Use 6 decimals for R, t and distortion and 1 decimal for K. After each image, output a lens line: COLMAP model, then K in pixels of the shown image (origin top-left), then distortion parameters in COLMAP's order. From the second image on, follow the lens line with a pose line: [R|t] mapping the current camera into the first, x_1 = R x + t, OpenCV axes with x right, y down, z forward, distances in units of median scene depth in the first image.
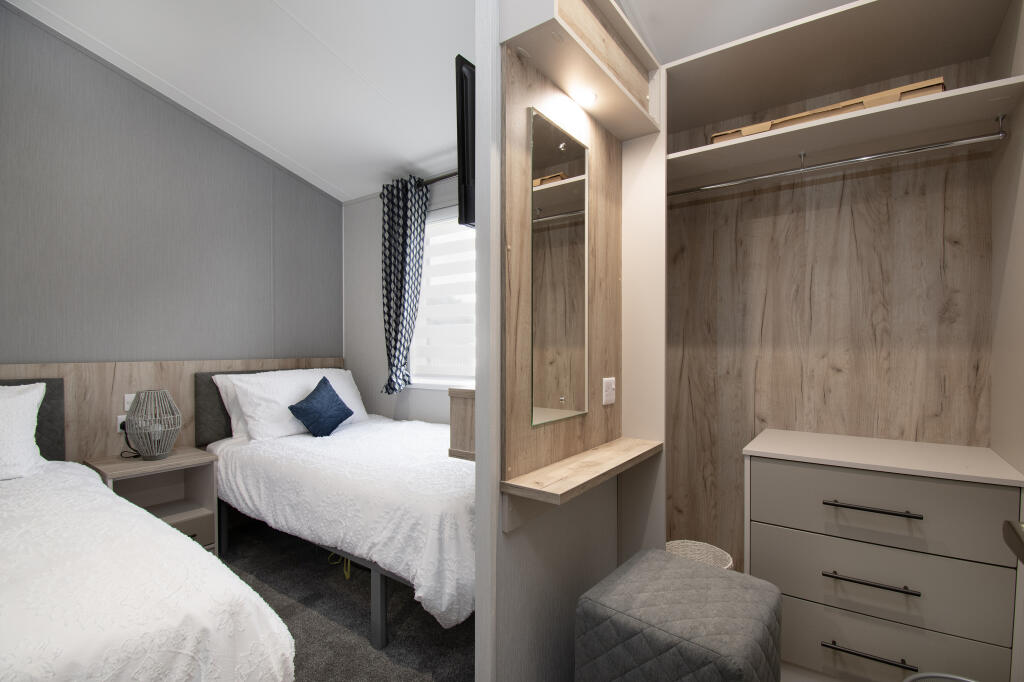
lens RADIAL K [[454.7, 0, 511.2], [0, 454.7, 350.4], [0, 0, 1]] dist [0.019059, -0.025030]
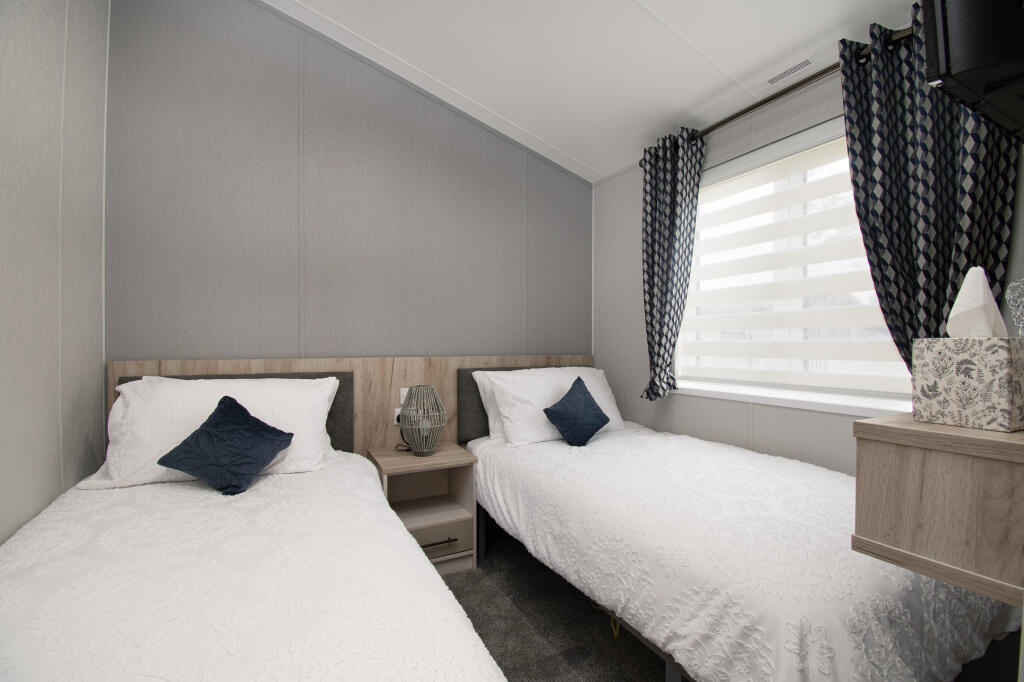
lens RADIAL K [[454.7, 0, 511.2], [0, 454.7, 350.4], [0, 0, 1]] dist [0.019059, -0.025030]
pose [[0.883606, 0.009747, -0.468130, -0.118301], [-0.005444, 0.999930, 0.010546, -0.001570], [0.468200, -0.006770, 0.883597, 0.168310]]
